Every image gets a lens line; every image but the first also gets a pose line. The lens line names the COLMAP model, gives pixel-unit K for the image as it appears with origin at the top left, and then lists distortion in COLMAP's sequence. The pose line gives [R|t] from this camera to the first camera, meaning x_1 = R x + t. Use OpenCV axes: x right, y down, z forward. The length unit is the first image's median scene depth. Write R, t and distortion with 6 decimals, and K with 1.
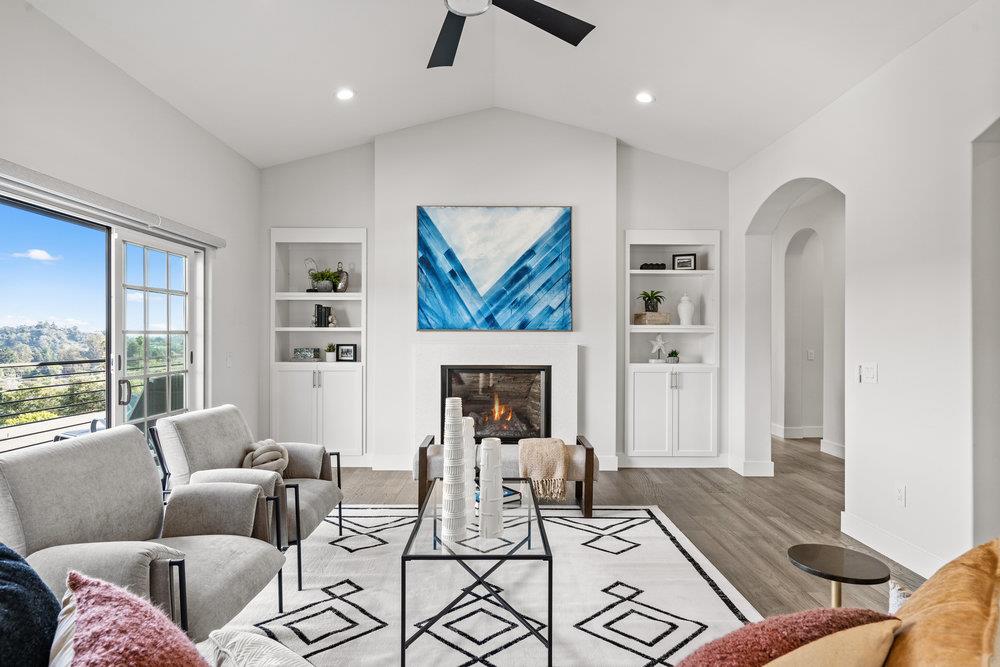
lens RADIAL K [[541.1, 0, 500.0], [0, 541.1, 333.5], [0, 0, 1]] dist [-0.000599, -0.000100]
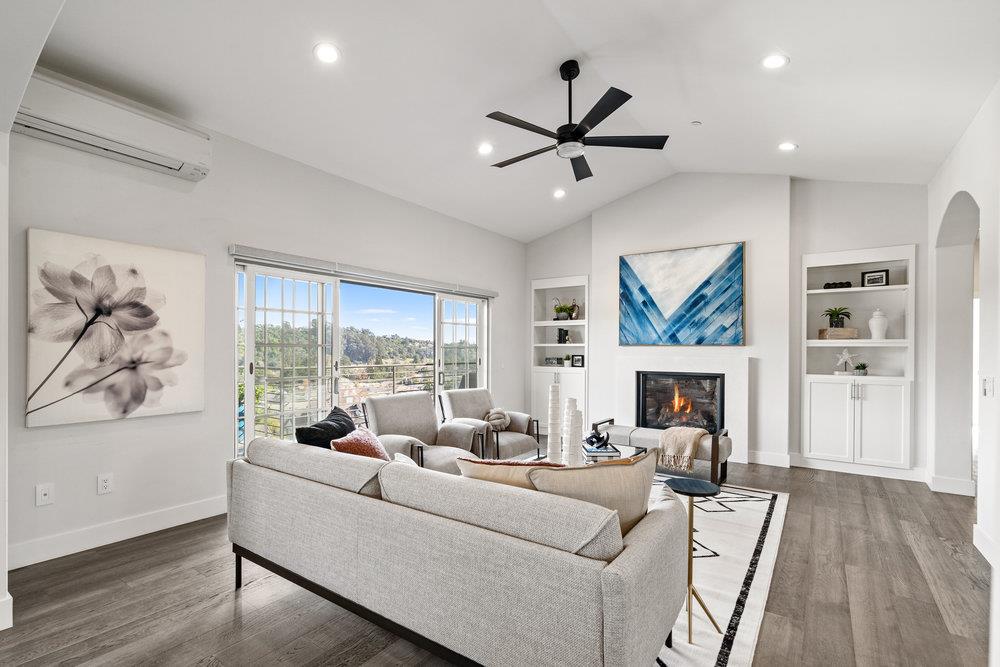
lens RADIAL K [[463.7, 0, 505.8], [0, 463.7, 346.9], [0, 0, 1]] dist [0.000581, 0.000049]
pose [[0.818765, -0.002165, -0.574125, 0.291181], [0.001745, 0.999998, -0.001282, -0.001240], [0.574126, 0.000047, 0.818767, -0.144741]]
